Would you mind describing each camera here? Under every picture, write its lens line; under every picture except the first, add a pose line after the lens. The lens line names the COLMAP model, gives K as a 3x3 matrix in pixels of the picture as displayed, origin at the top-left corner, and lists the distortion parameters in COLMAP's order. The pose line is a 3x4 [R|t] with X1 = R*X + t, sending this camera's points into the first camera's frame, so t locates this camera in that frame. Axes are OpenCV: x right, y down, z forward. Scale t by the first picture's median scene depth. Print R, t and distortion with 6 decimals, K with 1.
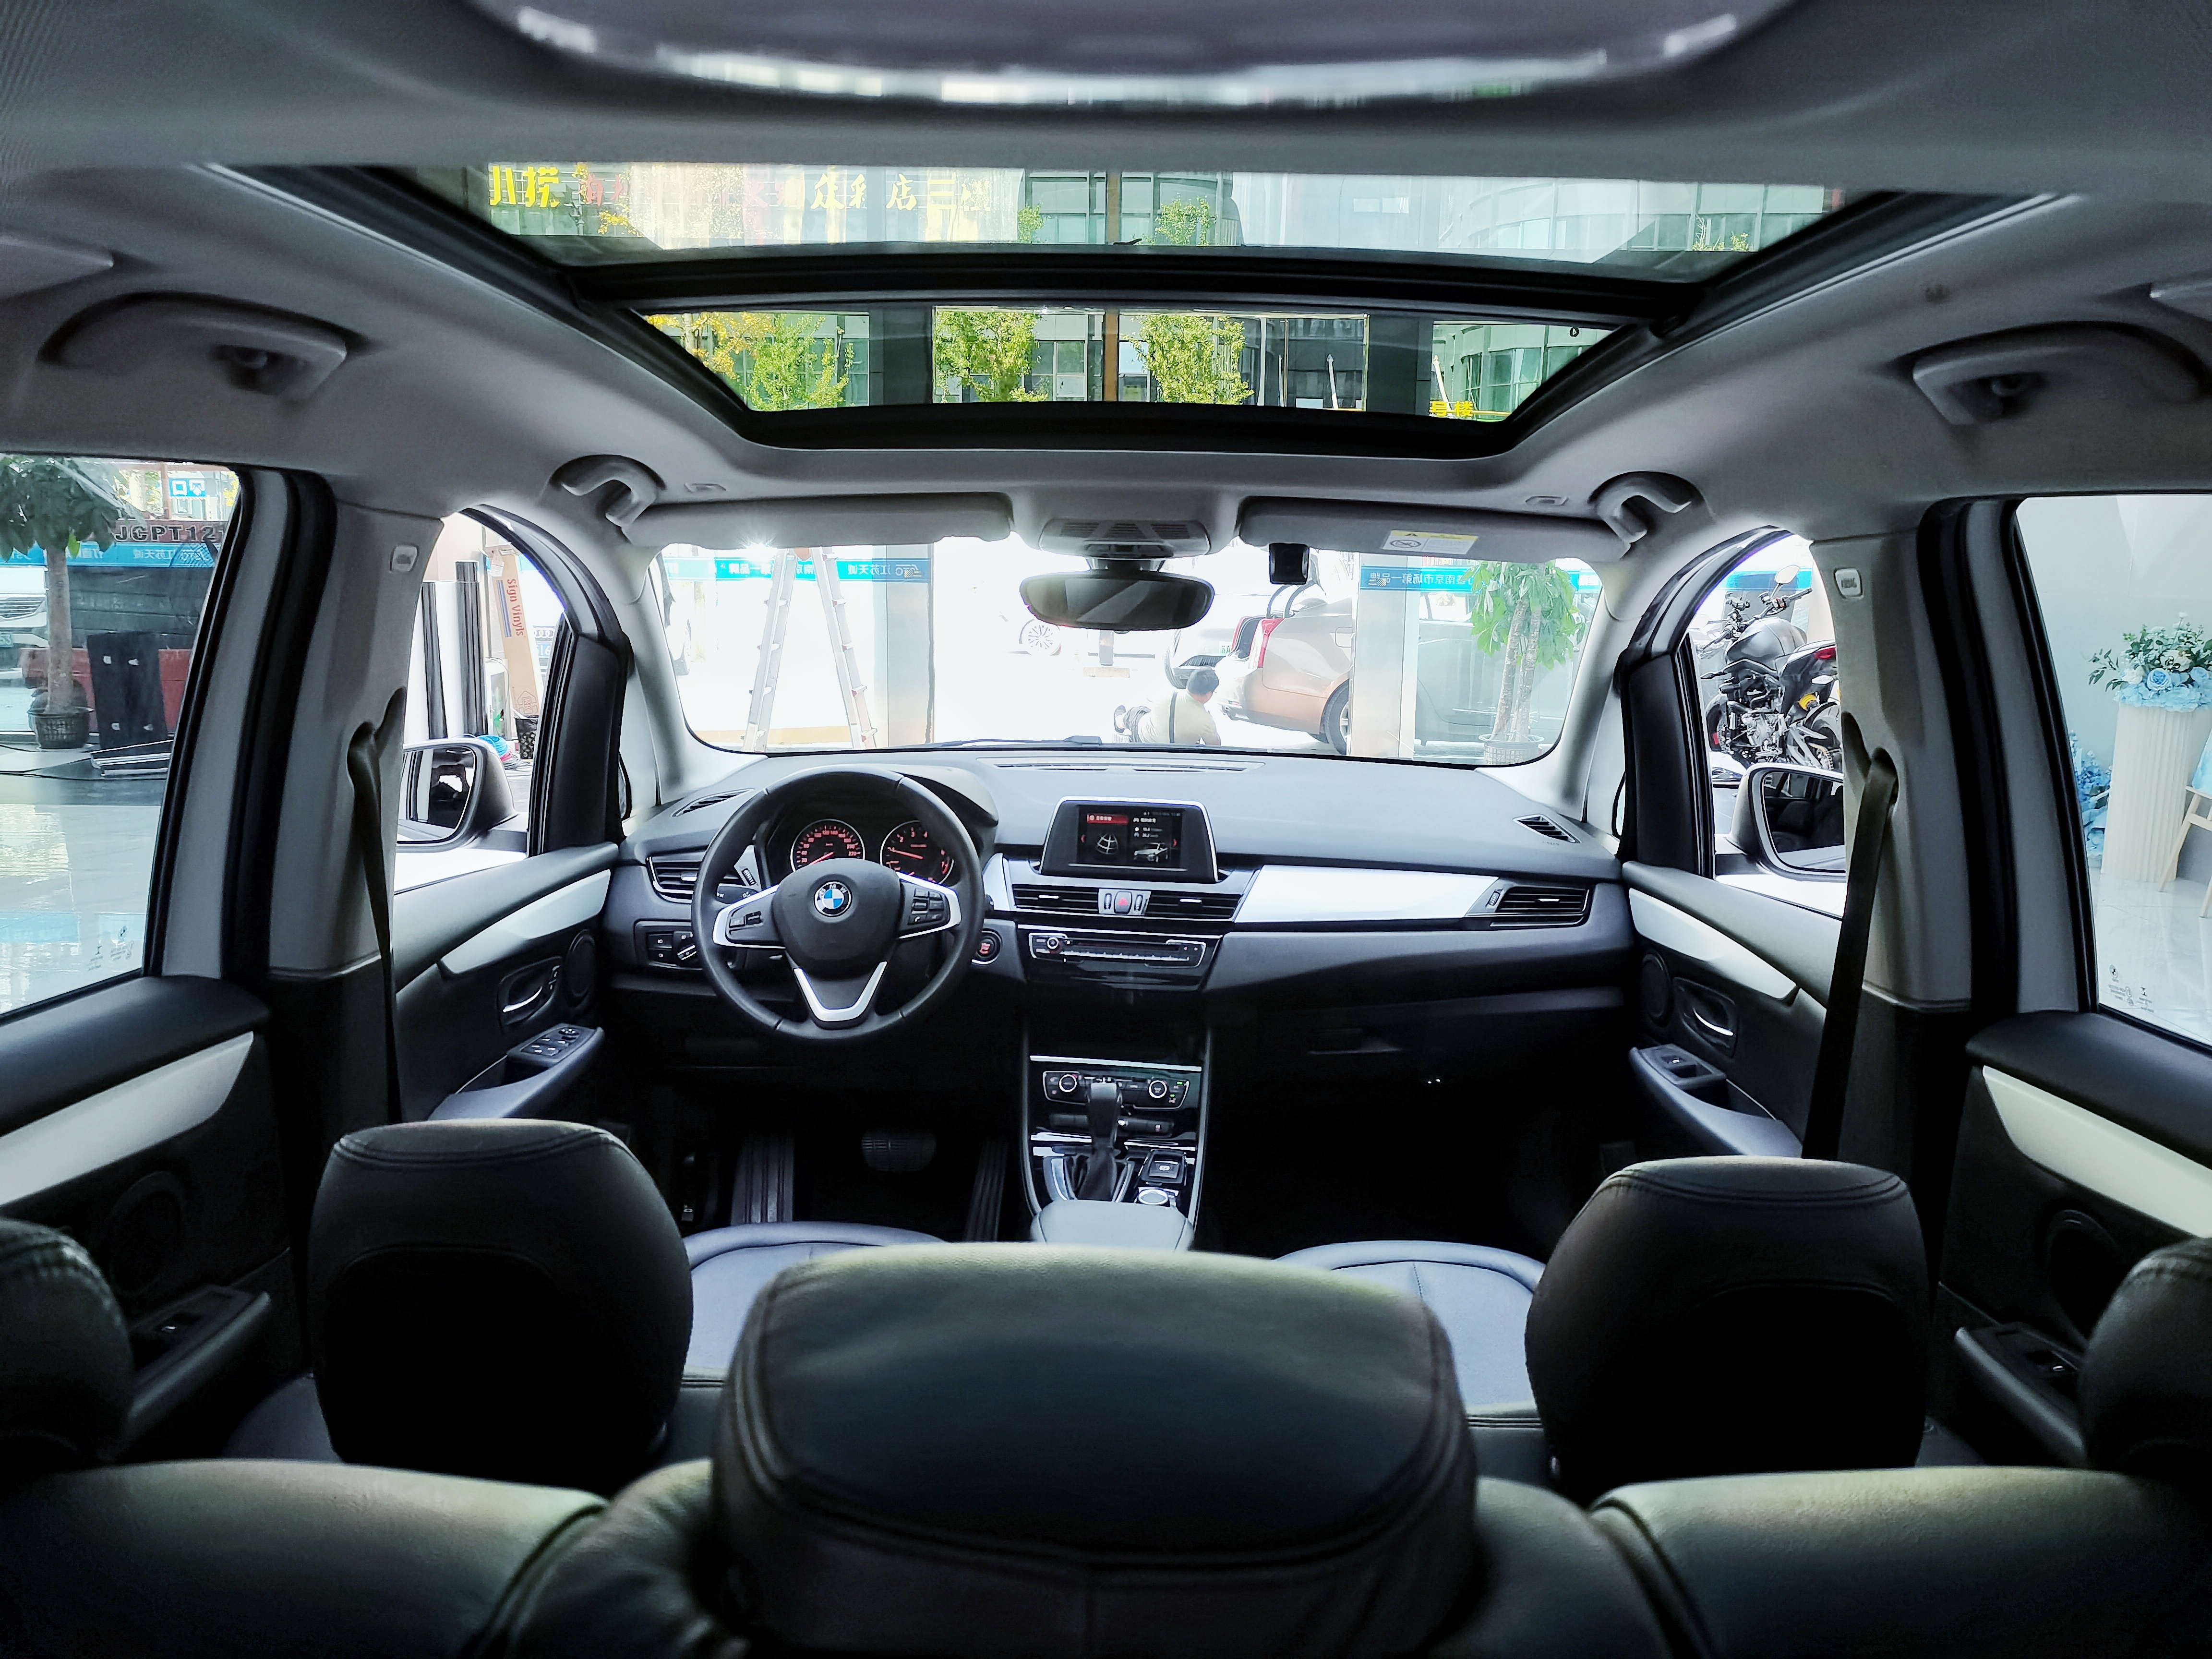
lens RADIAL K [[1701.9, 0, 1101.5], [0, 1701.9, 820.8], [0, 0, 1]] dist [0.049811, -0.079502]
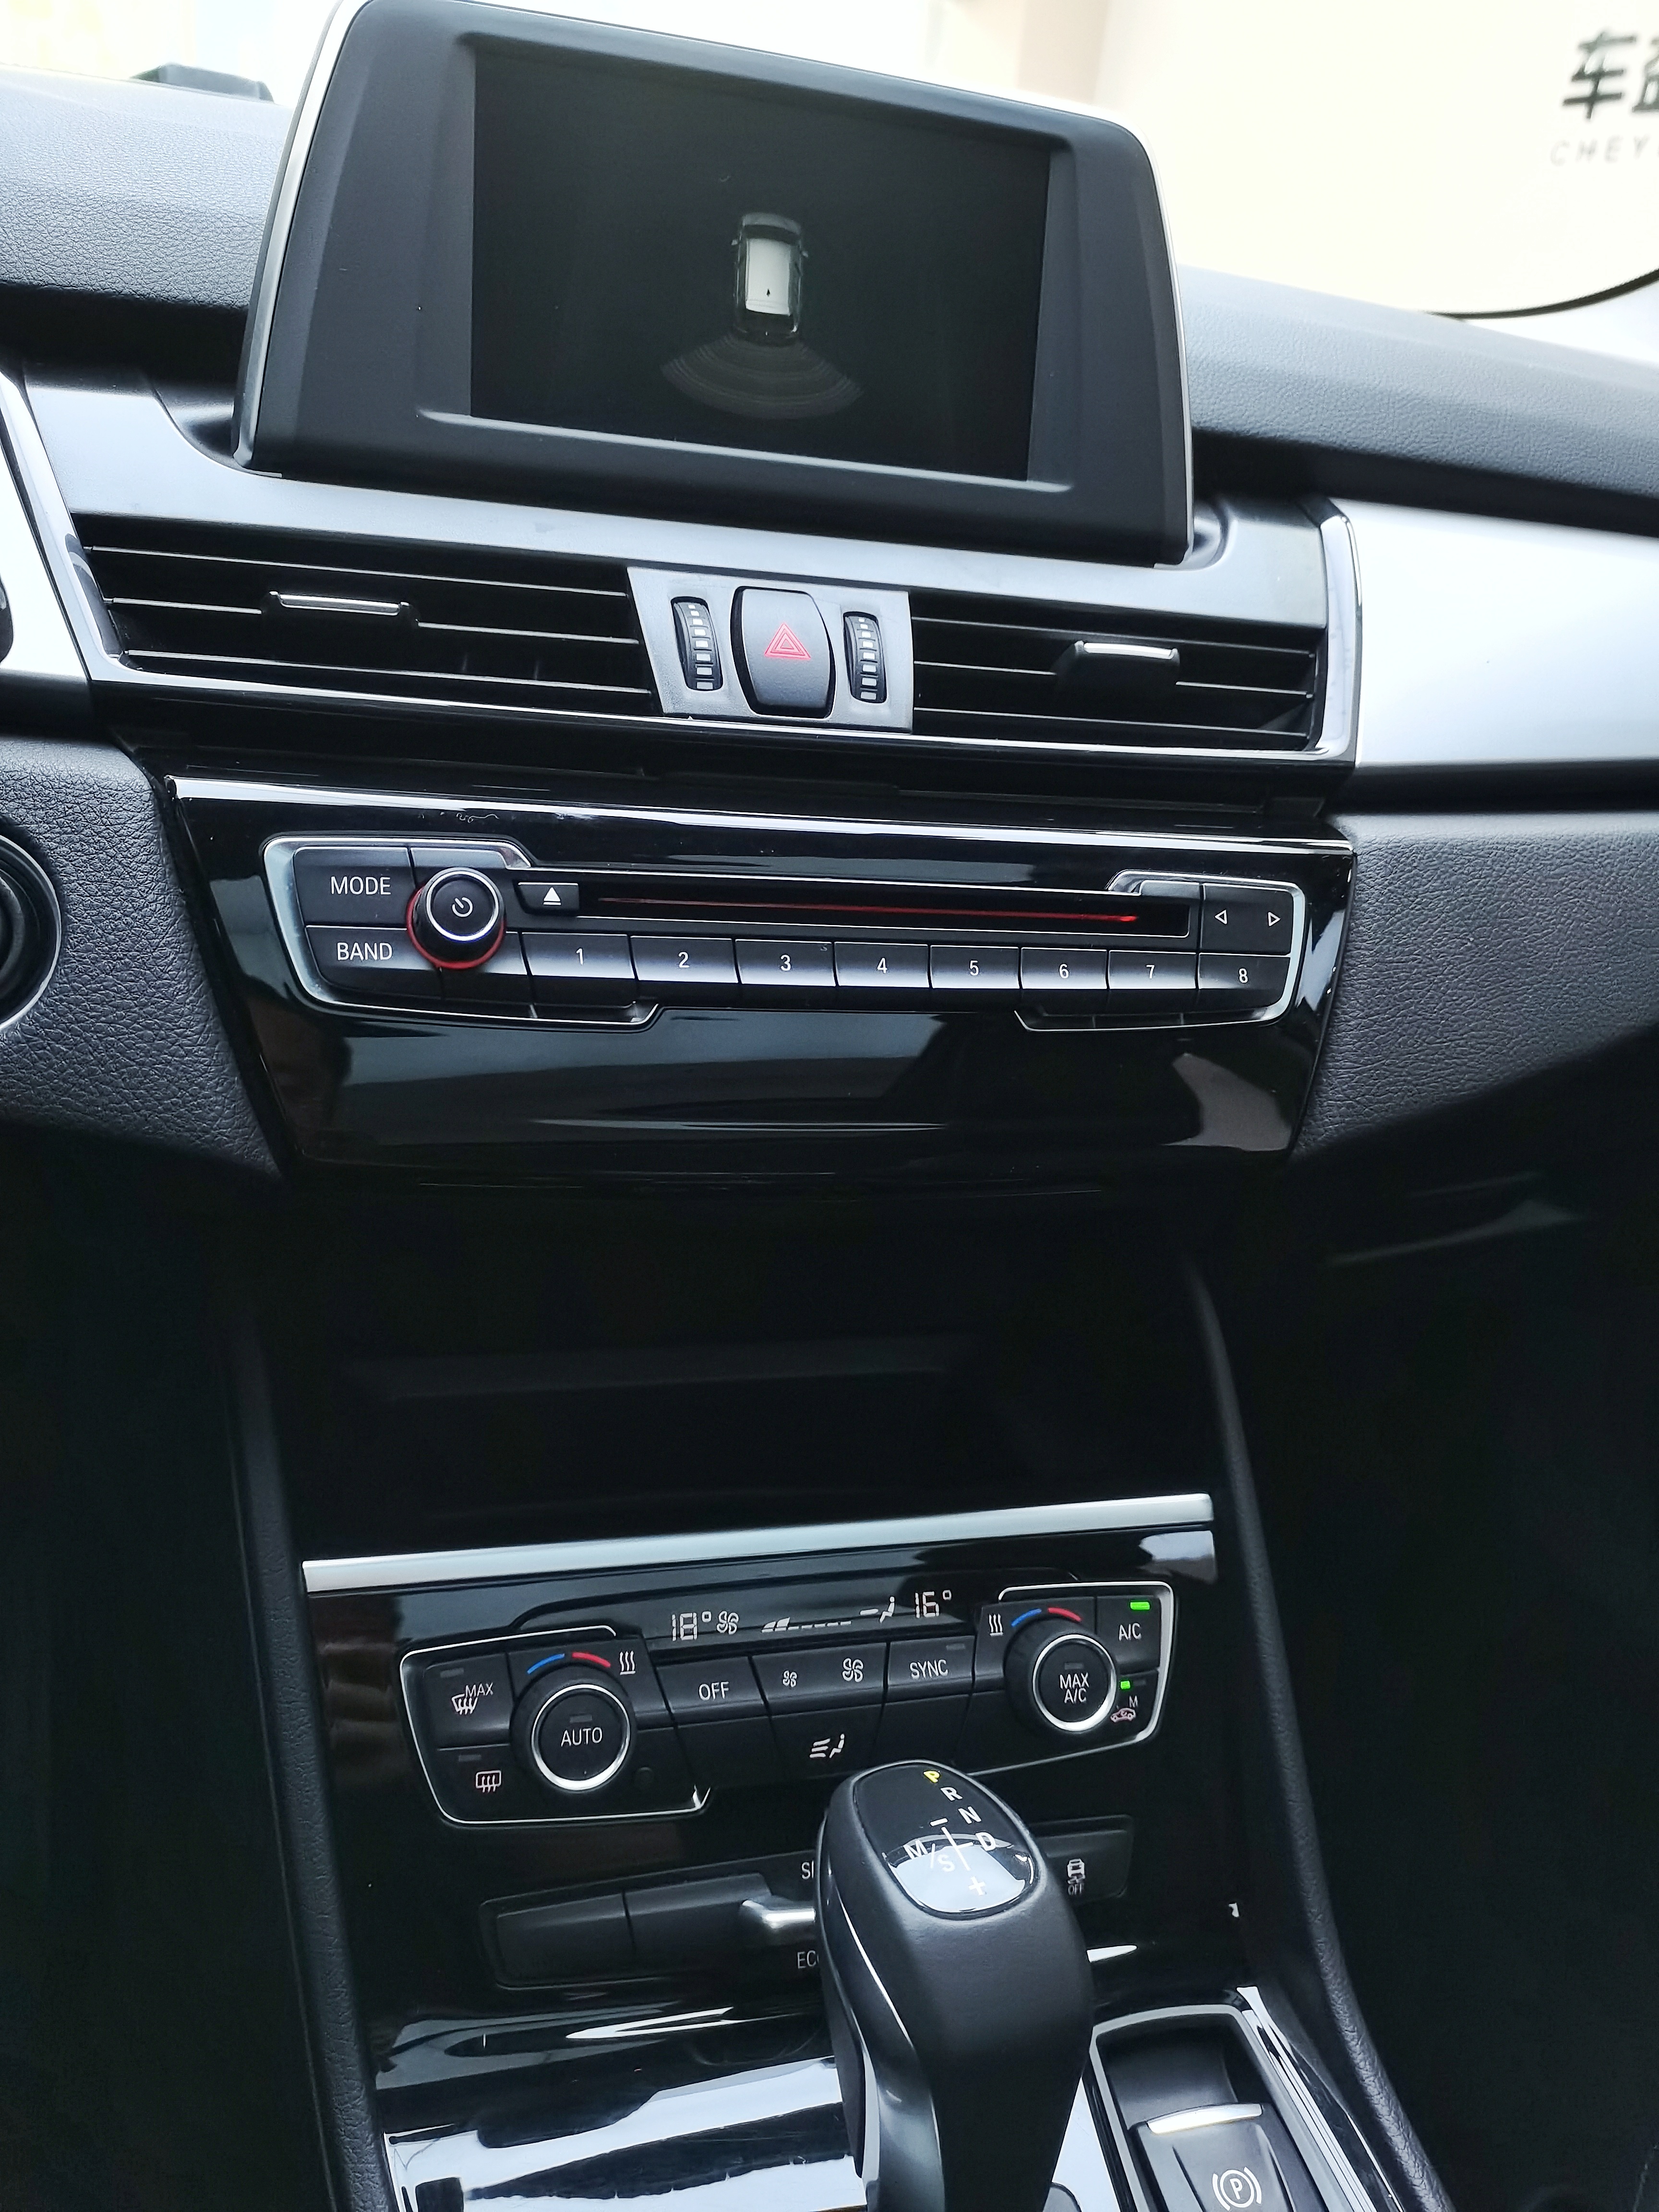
lens RADIAL K [[1701.9, 0, 829.5], [0, 1701.9, 1106.0], [0, 0, 1]] dist [0.049811, -0.079502]
pose [[0.910449, -0.075851, 0.406606, -0.058723], [-0.028444, 0.969232, 0.244498, 0.050236], [-0.412641, -0.234169, 0.880280, 0.829261]]
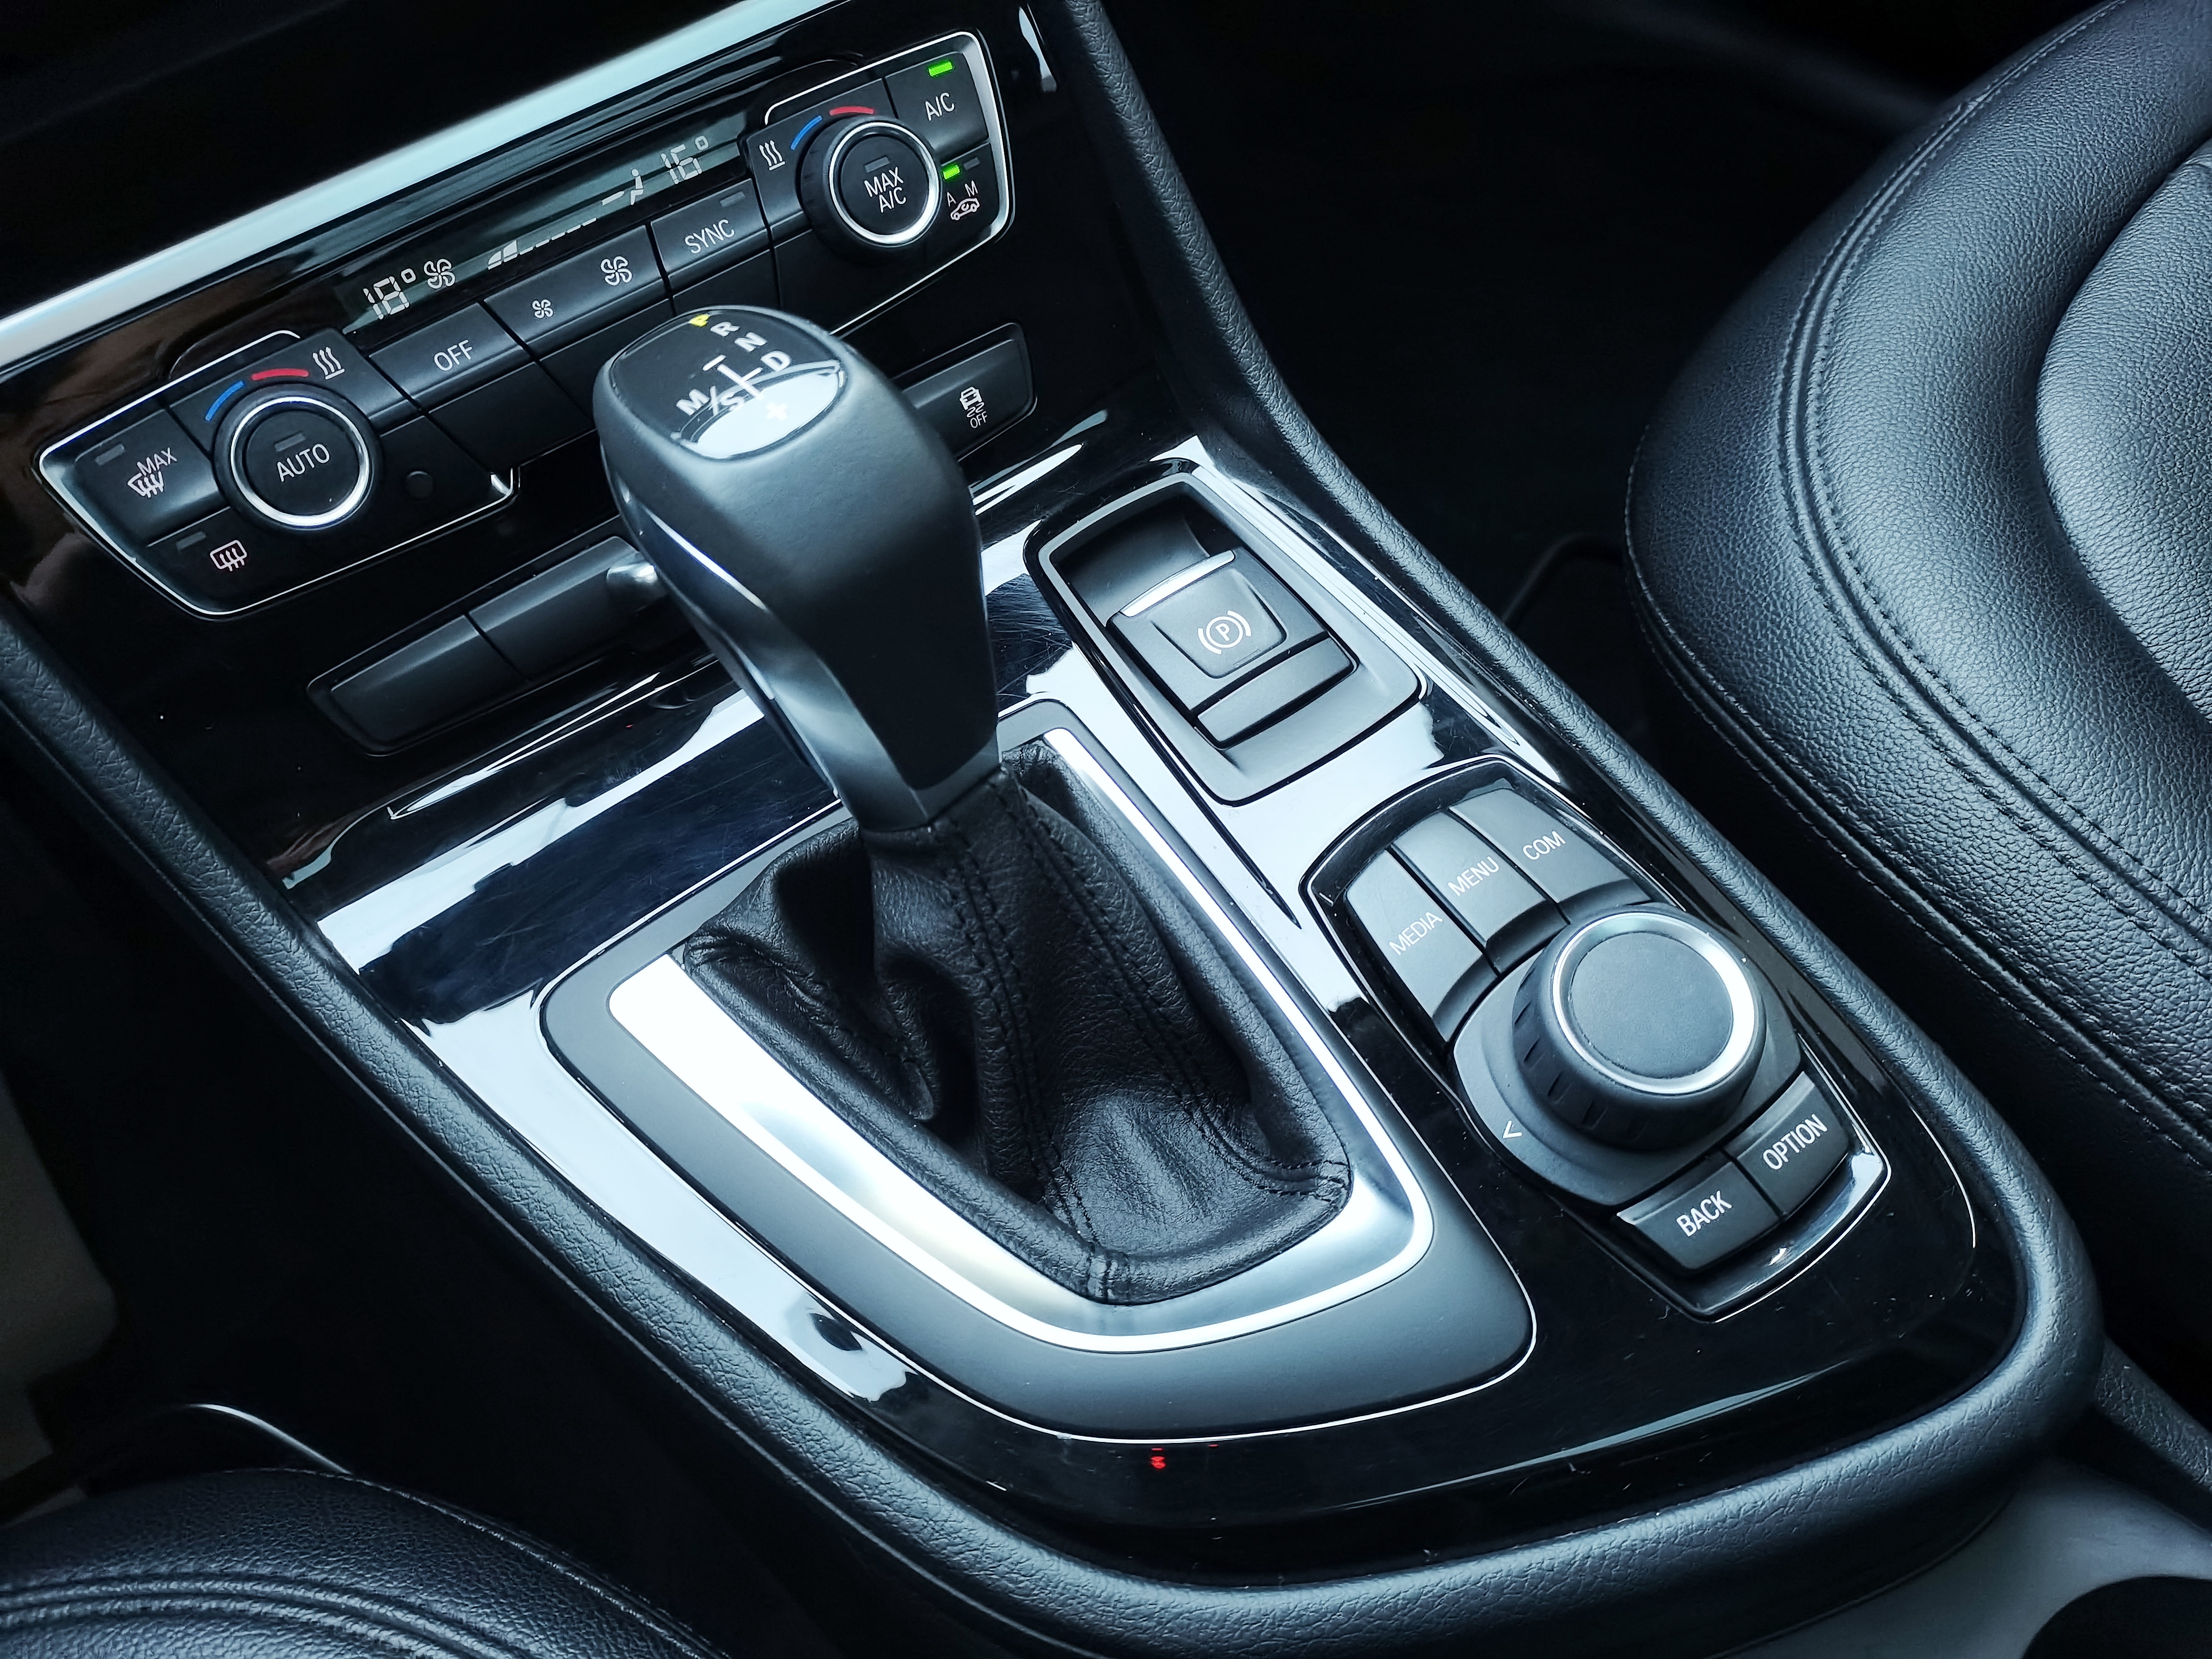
lens RADIAL K [[1701.9, 0, 1101.5], [0, 1701.9, 820.8], [0, 0, 1]] dist [0.049811, -0.079502]
pose [[0.722084, -0.607428, 0.331098, -0.034138], [0.214335, 0.651481, 0.727759, 0.085799], [-0.657765, -0.454537, 0.600617, 0.839662]]
